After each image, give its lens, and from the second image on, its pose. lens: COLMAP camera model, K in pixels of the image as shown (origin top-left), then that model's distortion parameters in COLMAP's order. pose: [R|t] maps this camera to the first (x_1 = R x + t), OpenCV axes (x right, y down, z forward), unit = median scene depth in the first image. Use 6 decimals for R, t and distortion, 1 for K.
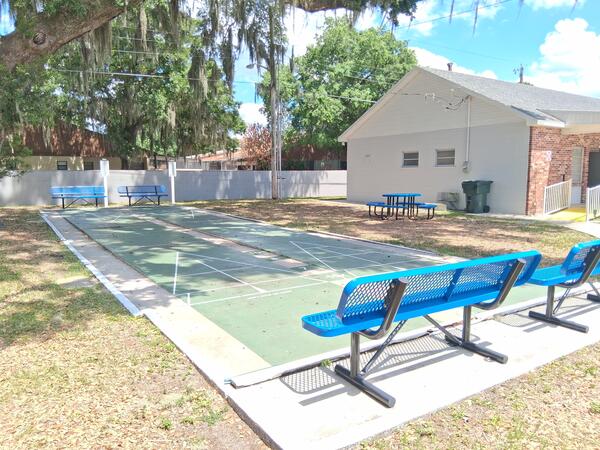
lens RADIAL K [[453.3, 0, 296.2], [0, 453.3, 228.6], [0, 0, 1]] dist [0.077385, -0.121395]
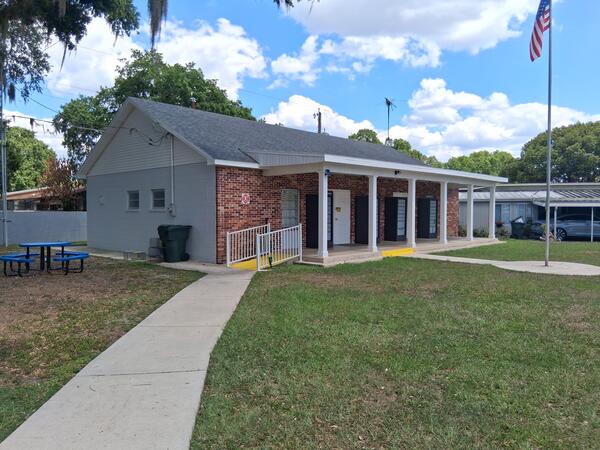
lens RADIAL K [[453.3, 0, 302.8], [0, 453.3, 221.5], [0, 0, 1]] dist [0.077385, -0.121395]
pose [[0.969259, -0.006720, 0.245951, 0.398945], [0.031140, 0.994939, -0.095532, -0.019495], [-0.244065, 0.100254, 0.964563, 0.086373]]
